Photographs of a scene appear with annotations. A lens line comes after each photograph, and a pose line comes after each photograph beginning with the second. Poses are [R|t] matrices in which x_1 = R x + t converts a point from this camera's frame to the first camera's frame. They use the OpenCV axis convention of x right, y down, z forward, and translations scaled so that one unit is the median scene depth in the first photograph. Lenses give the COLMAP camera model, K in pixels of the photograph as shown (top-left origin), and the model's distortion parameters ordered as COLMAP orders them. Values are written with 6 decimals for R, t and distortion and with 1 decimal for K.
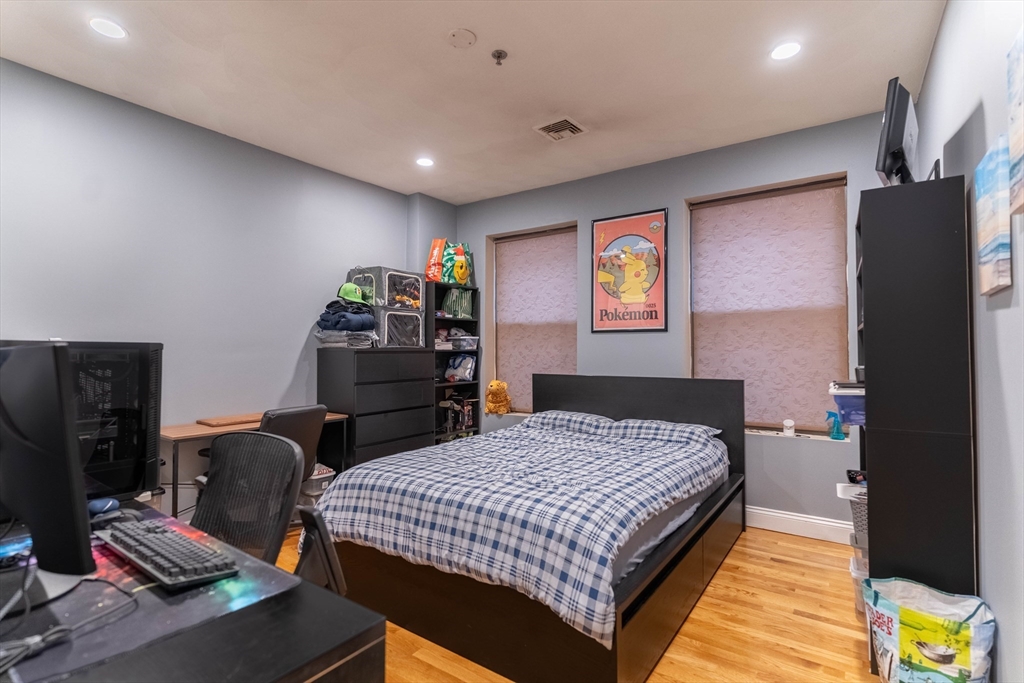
lens RADIAL K [[490.2, 0, 508.7], [0, 490.2, 339.7], [0, 0, 1]] dist [0.000749, 0.000268]
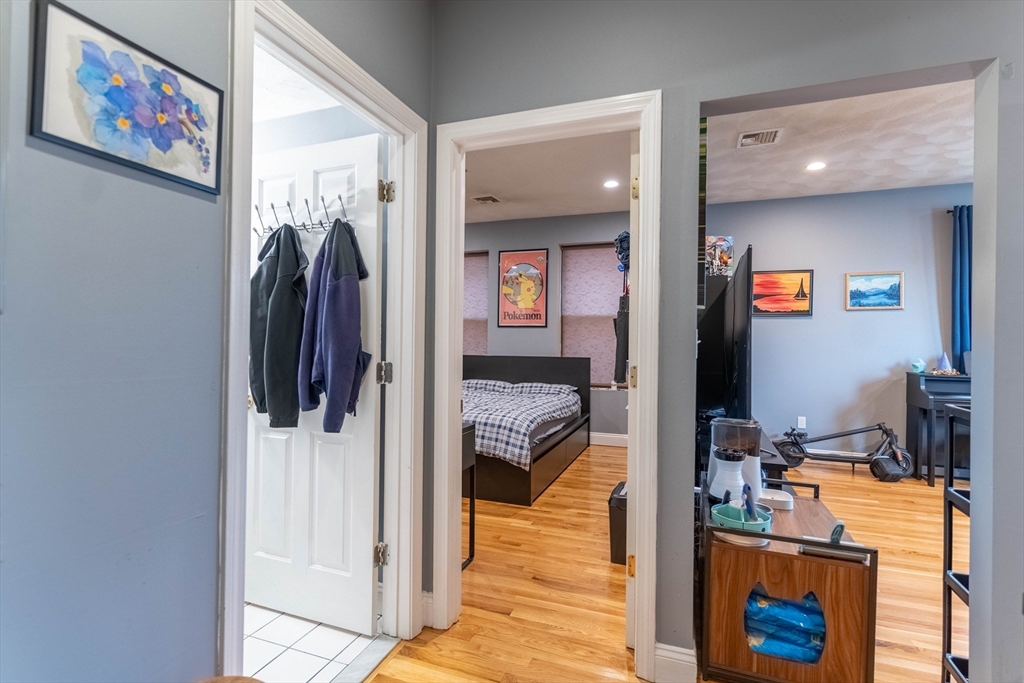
lens RADIAL K [[490.2, 0, 509.2], [0, 490.2, 336.5], [0, 0, 1]] dist [0.000749, 0.000268]
pose [[0.966200, 0.010415, 0.257584, -0.224151], [-0.015616, 0.999713, 0.018156, -0.016694], [-0.257321, -0.021565, 0.966085, -0.553238]]
